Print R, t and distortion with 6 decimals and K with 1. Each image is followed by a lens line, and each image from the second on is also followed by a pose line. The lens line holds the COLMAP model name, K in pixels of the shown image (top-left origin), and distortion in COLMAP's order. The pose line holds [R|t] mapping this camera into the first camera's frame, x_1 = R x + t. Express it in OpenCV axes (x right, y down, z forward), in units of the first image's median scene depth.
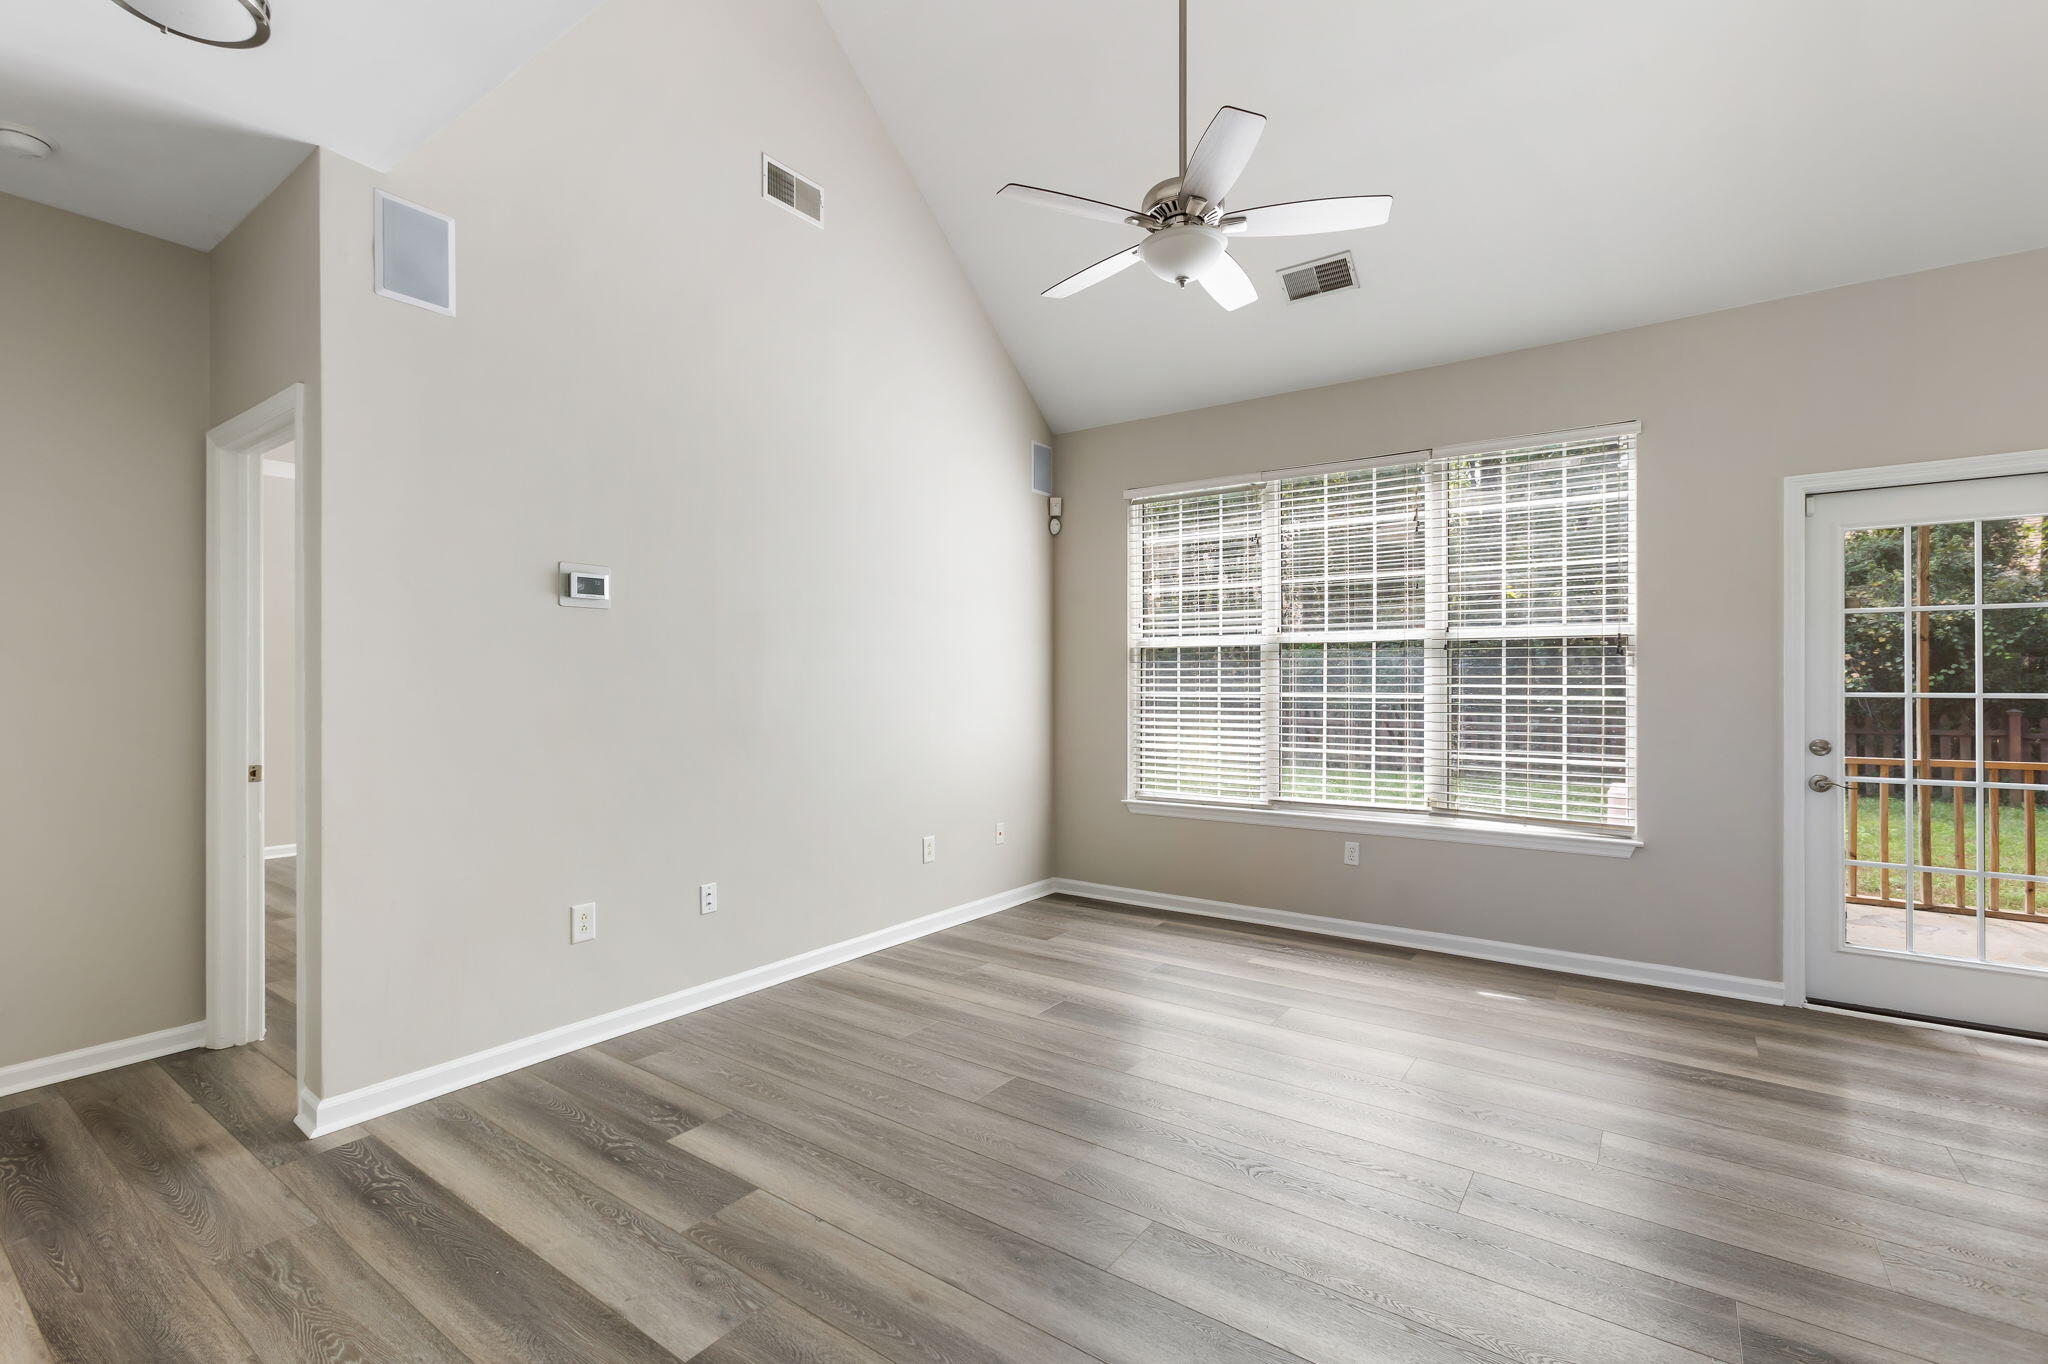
lens RADIAL K [[919.7, 0, 1020.7], [0, 919.7, 674.2], [0, 0, 1]] dist [0.002351, 0.000223]
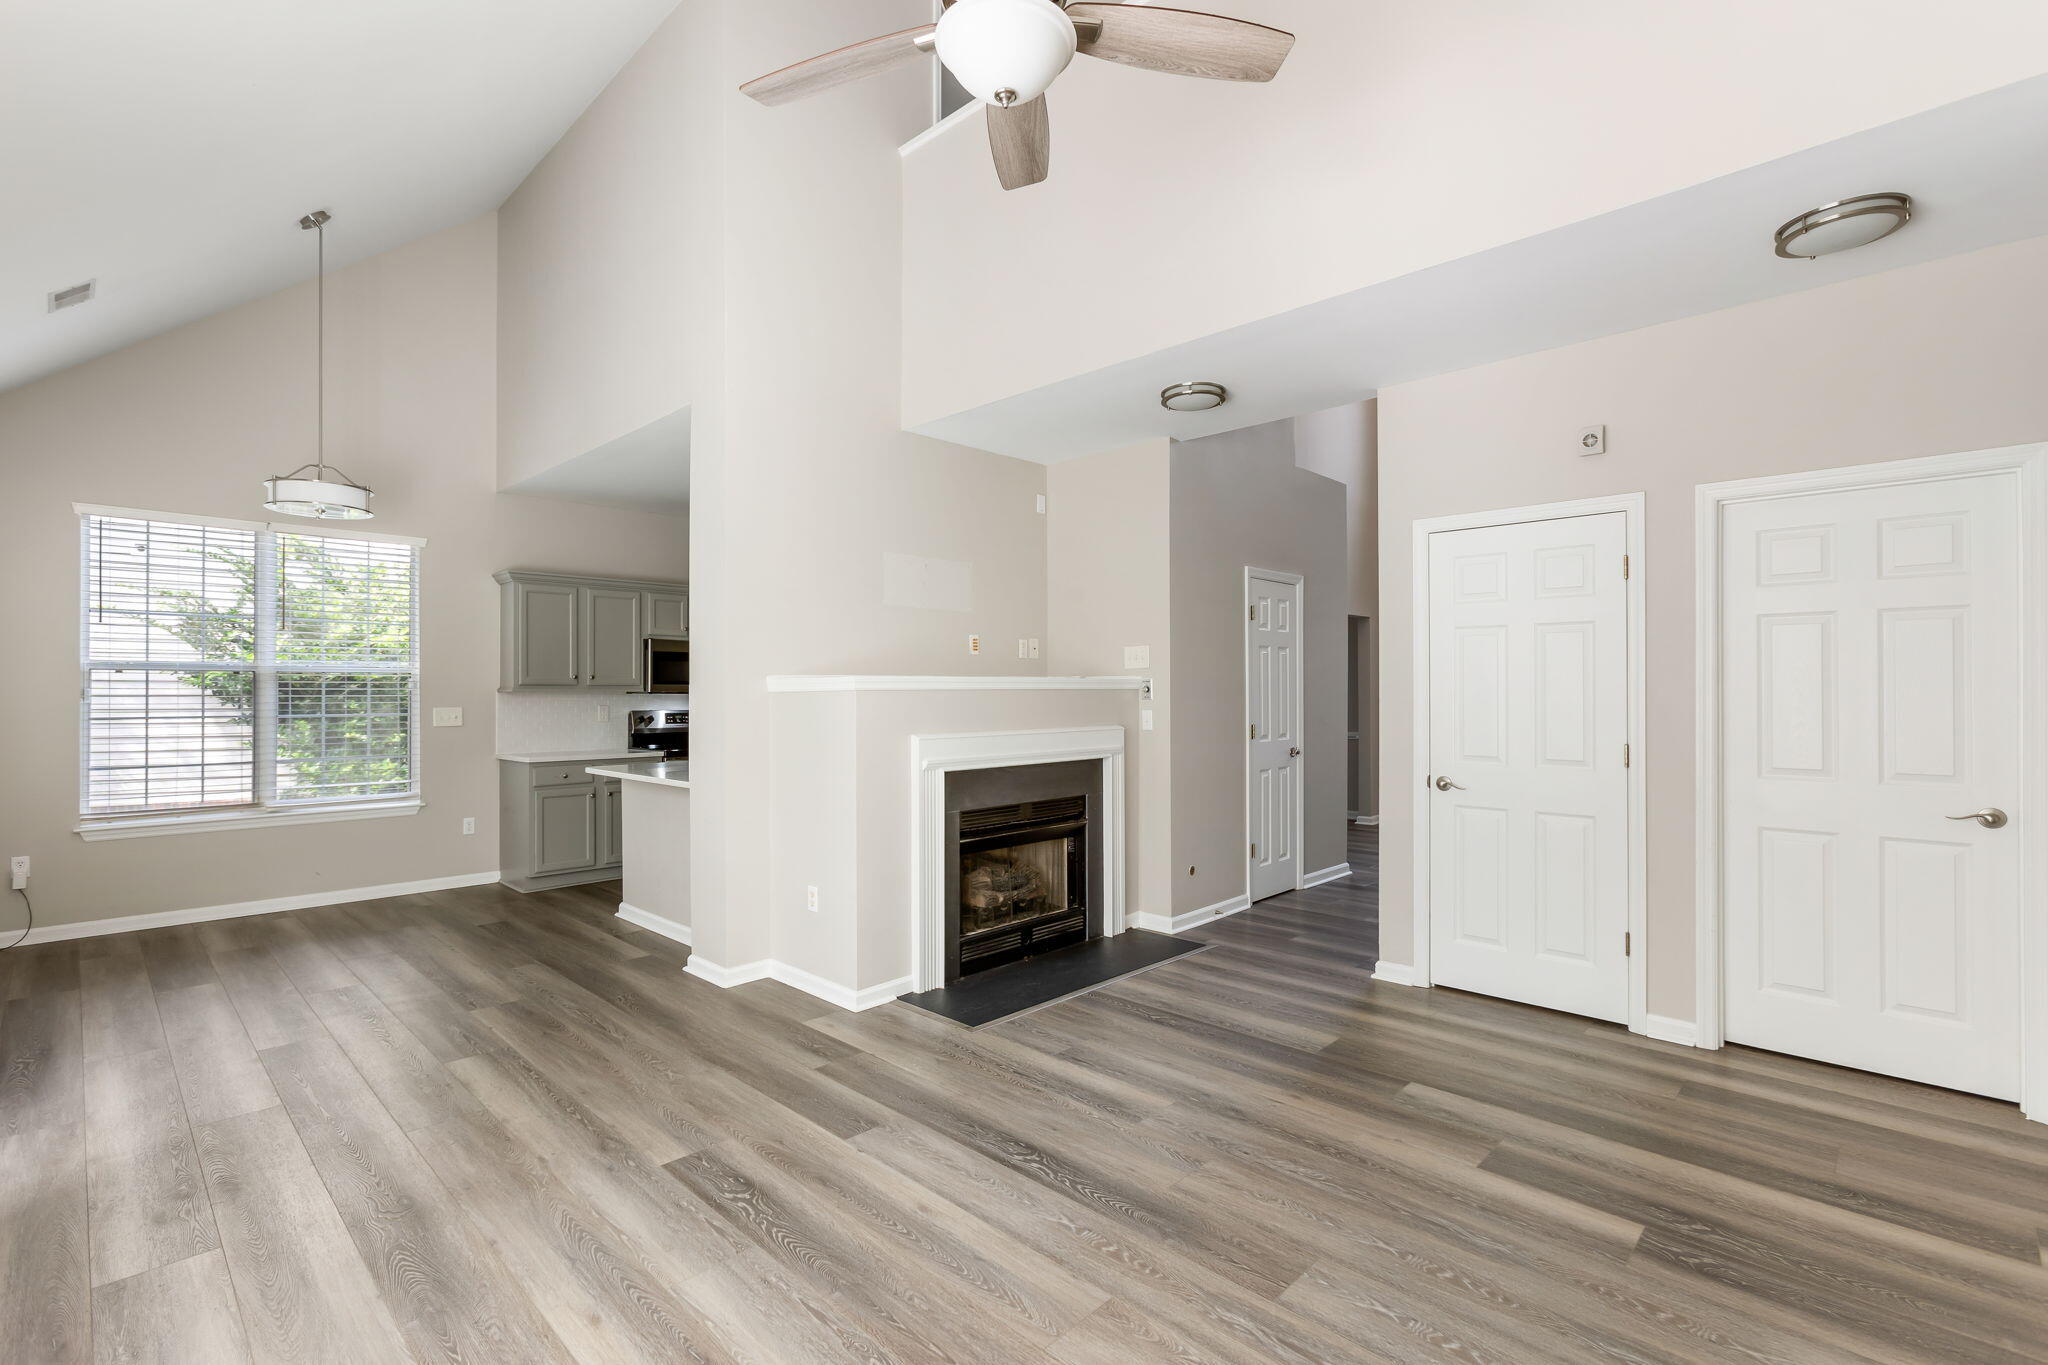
lens RADIAL K [[919.7, 0, 1023.3], [0, 919.7, 685.6], [0, 0, 1]] dist [0.002351, 0.000223]
pose [[-0.989932, 0.008115, 0.141313, 0.096957], [0.008084, 0.999967, -0.000798, -0.038079], [-0.141315, 0.000353, -0.989965, 2.054045]]
